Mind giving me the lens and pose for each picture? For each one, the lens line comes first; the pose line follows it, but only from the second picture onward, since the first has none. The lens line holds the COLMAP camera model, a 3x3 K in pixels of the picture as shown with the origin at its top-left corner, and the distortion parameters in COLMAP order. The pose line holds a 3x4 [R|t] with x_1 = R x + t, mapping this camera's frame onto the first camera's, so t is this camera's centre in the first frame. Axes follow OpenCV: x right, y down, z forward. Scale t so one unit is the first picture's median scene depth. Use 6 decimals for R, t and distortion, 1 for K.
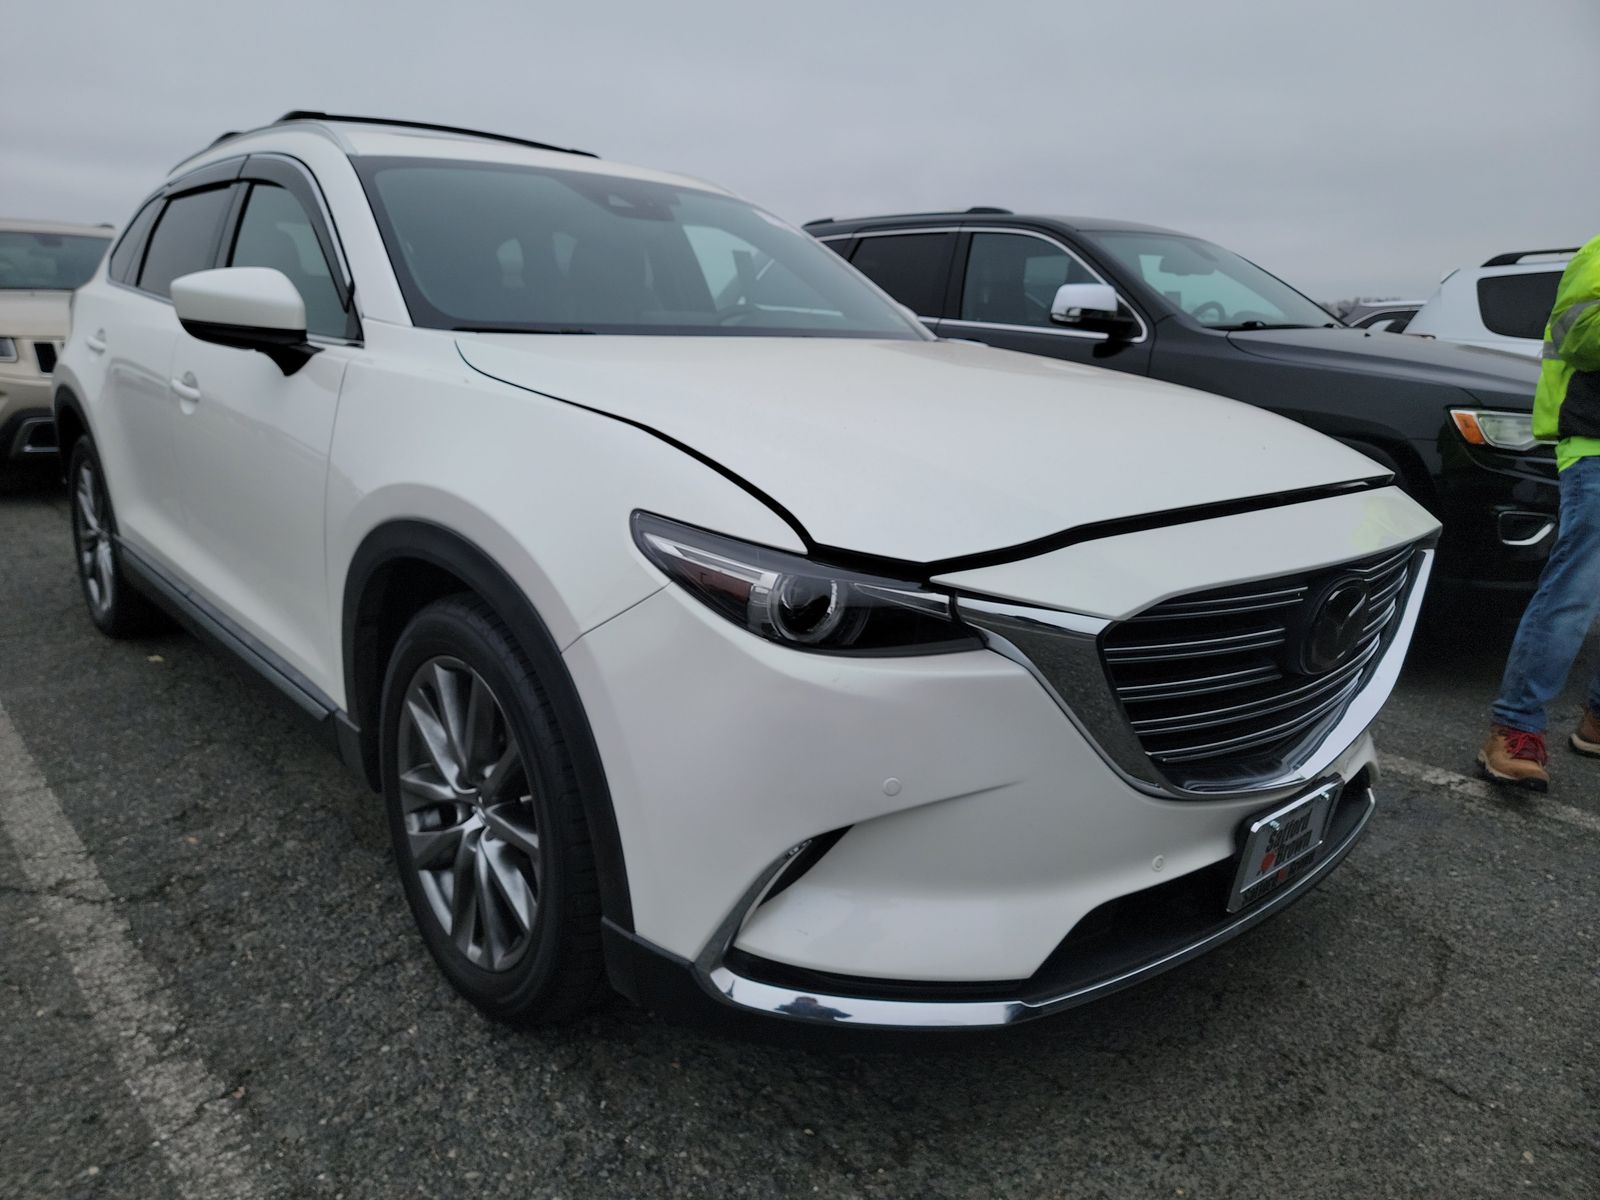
lens RADIAL K [[1122.1, 0, 800.0], [0, 1122.1, 600.0], [0, 0, 1]] dist [0.095495, -0.081971]
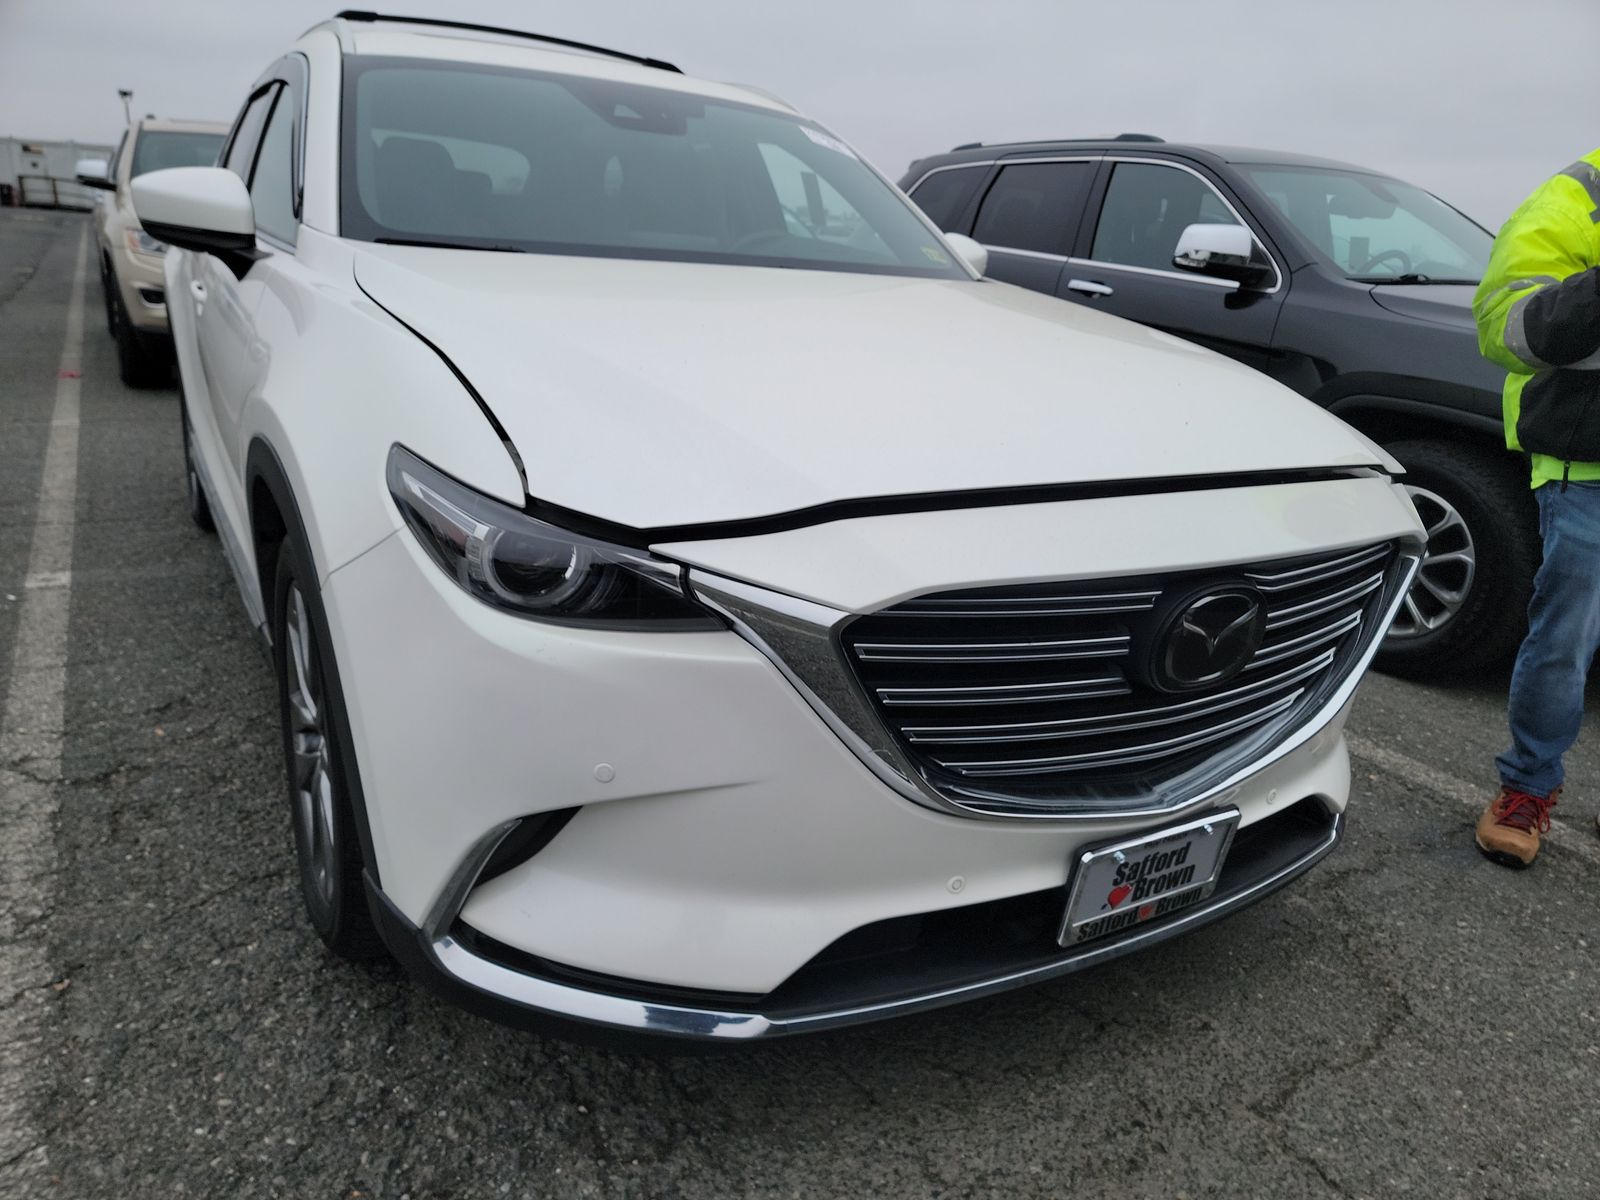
lens RADIAL K [[1110.1, 0, 837.4], [0, 1110.1, 625.3], [0, 0, 1]] dist [0.094554, -0.078020]
pose [[0.983581, 0.094493, -0.153753, 0.299501], [-0.082220, 0.993040, 0.084326, -0.032875], [0.160651, -0.070299, 0.984504, 0.117350]]
